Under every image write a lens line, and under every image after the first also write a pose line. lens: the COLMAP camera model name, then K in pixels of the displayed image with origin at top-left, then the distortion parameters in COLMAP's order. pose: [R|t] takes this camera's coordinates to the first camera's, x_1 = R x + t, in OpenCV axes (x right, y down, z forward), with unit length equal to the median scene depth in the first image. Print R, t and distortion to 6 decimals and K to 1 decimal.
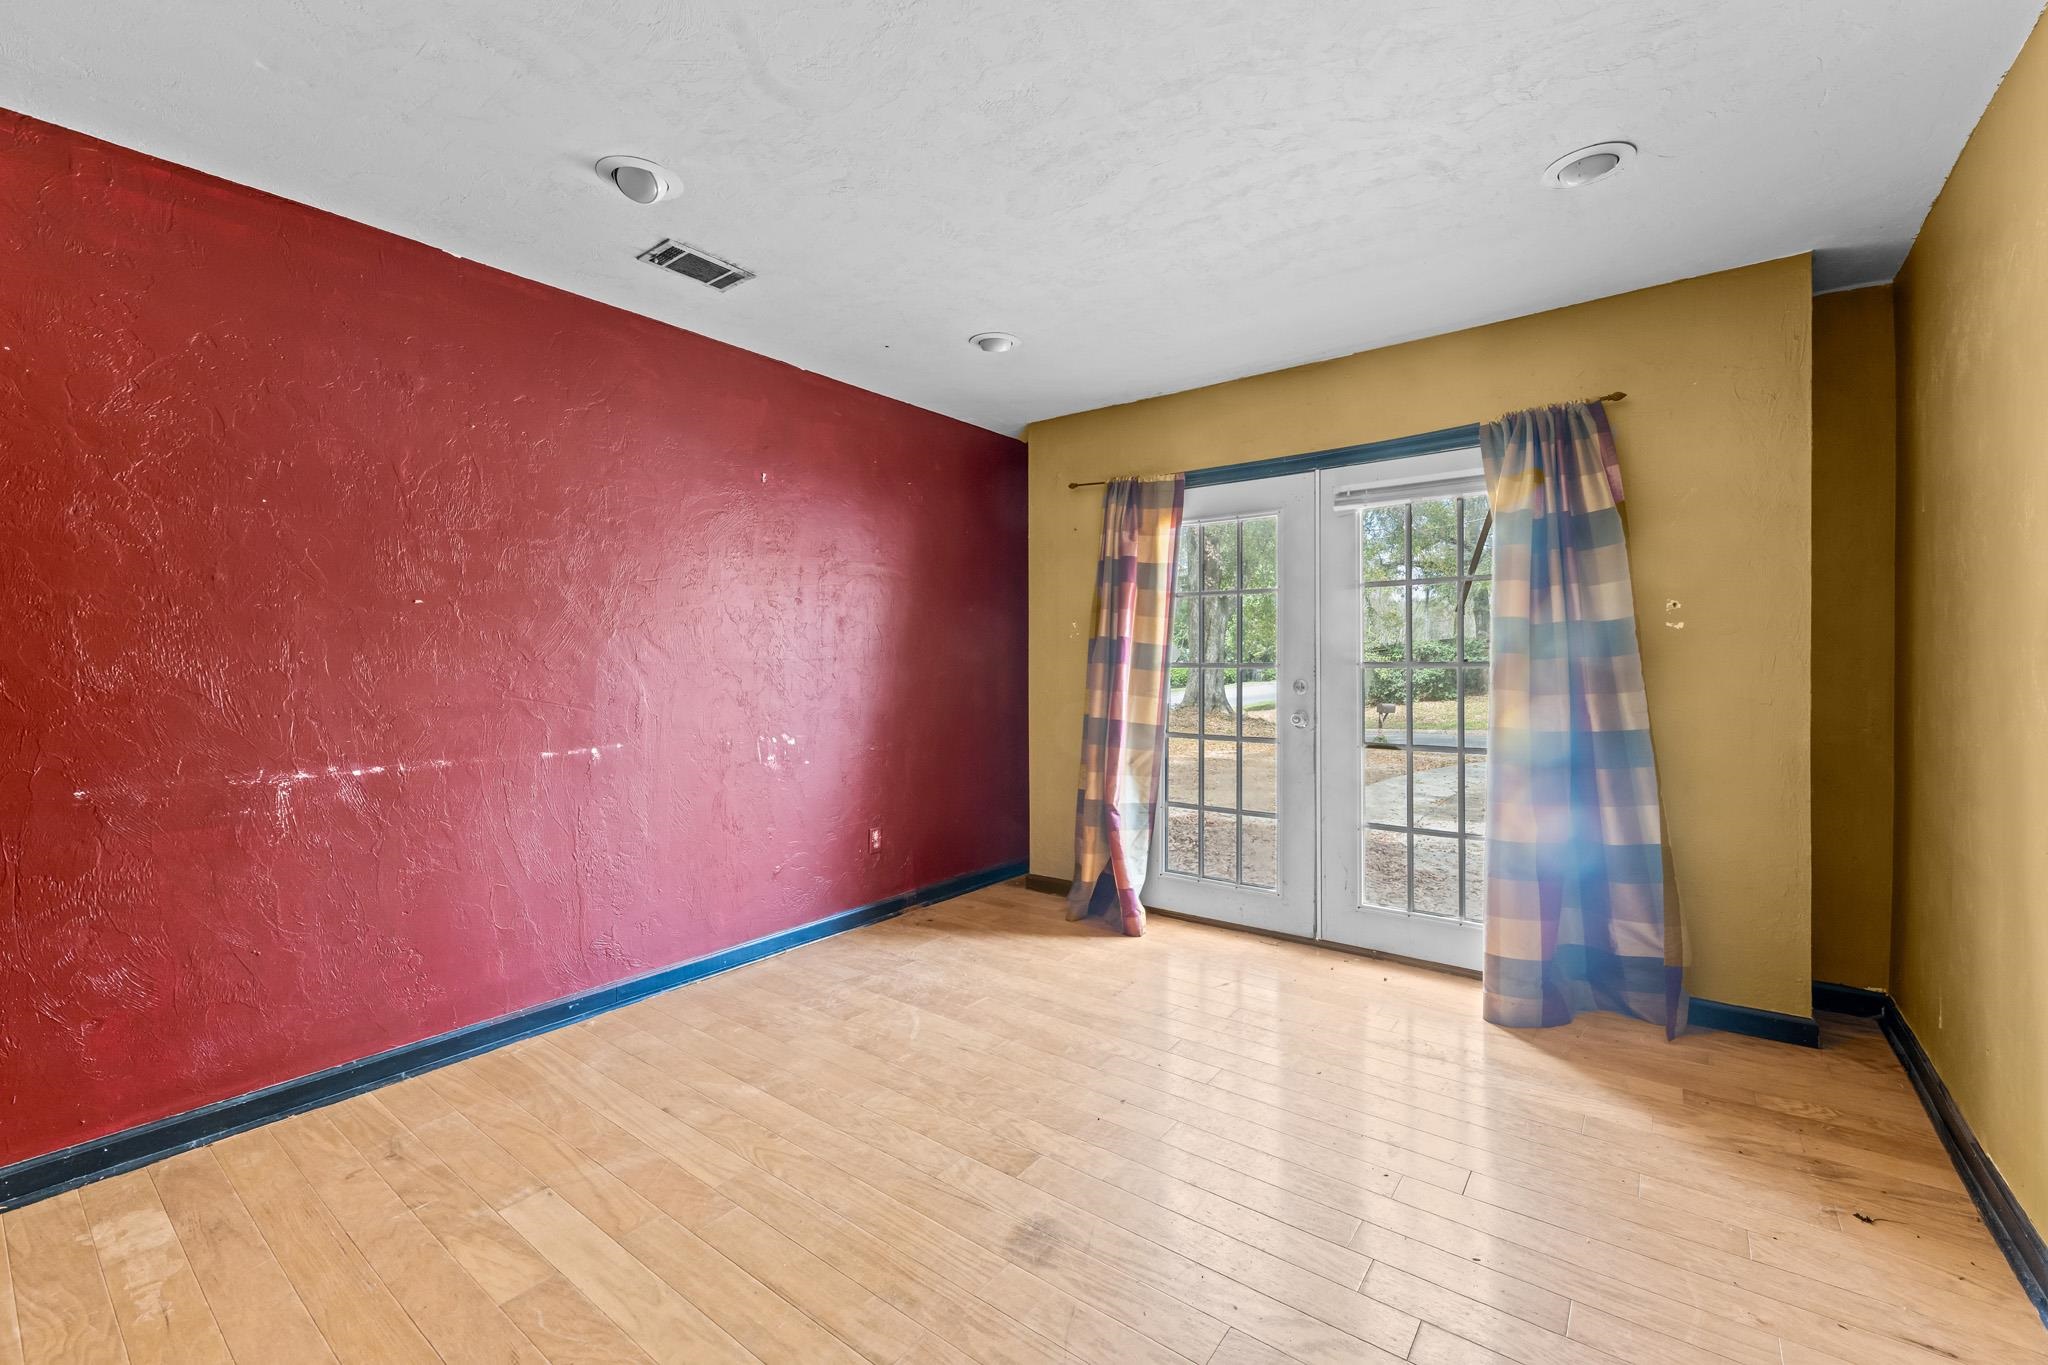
lens RADIAL K [[820.7, 0, 1029.1], [0, 820.7, 669.0], [0, 0, 1]] dist [-0.007541, -0.000020]
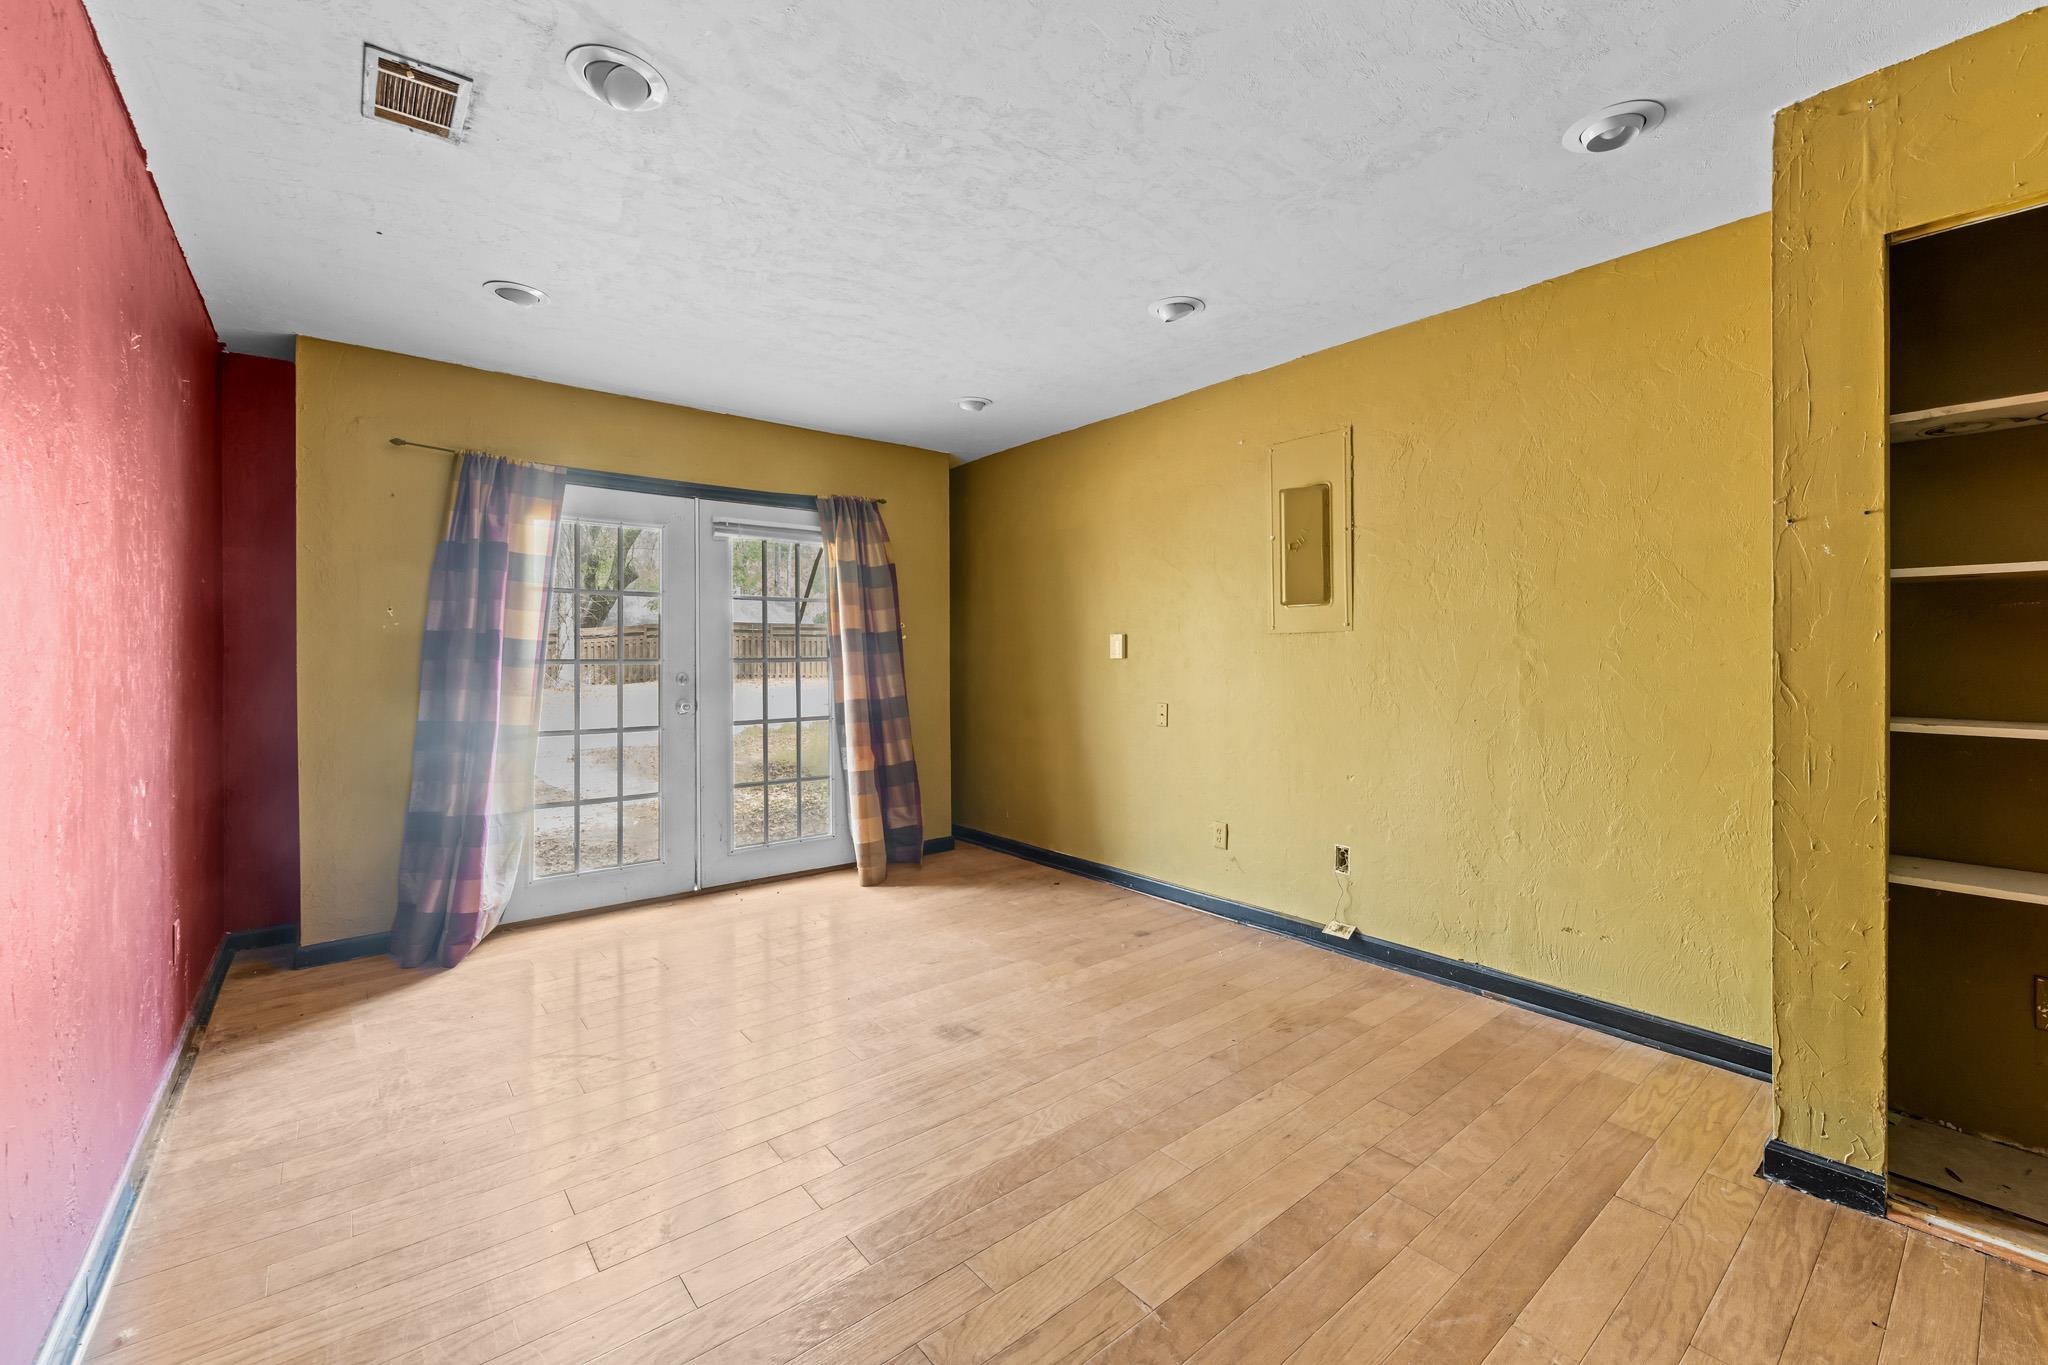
lens RADIAL K [[859.9, 0, 1018.9], [0, 859.9, 653.5], [0, 0, 1]] dist [-0.000850, -0.000278]
pose [[0.241061, 0.007183, 0.970483, -0.841015], [0.011510, 0.999881, -0.010260, 0.003365], [-0.970442, 0.013644, 0.240949, 0.268296]]
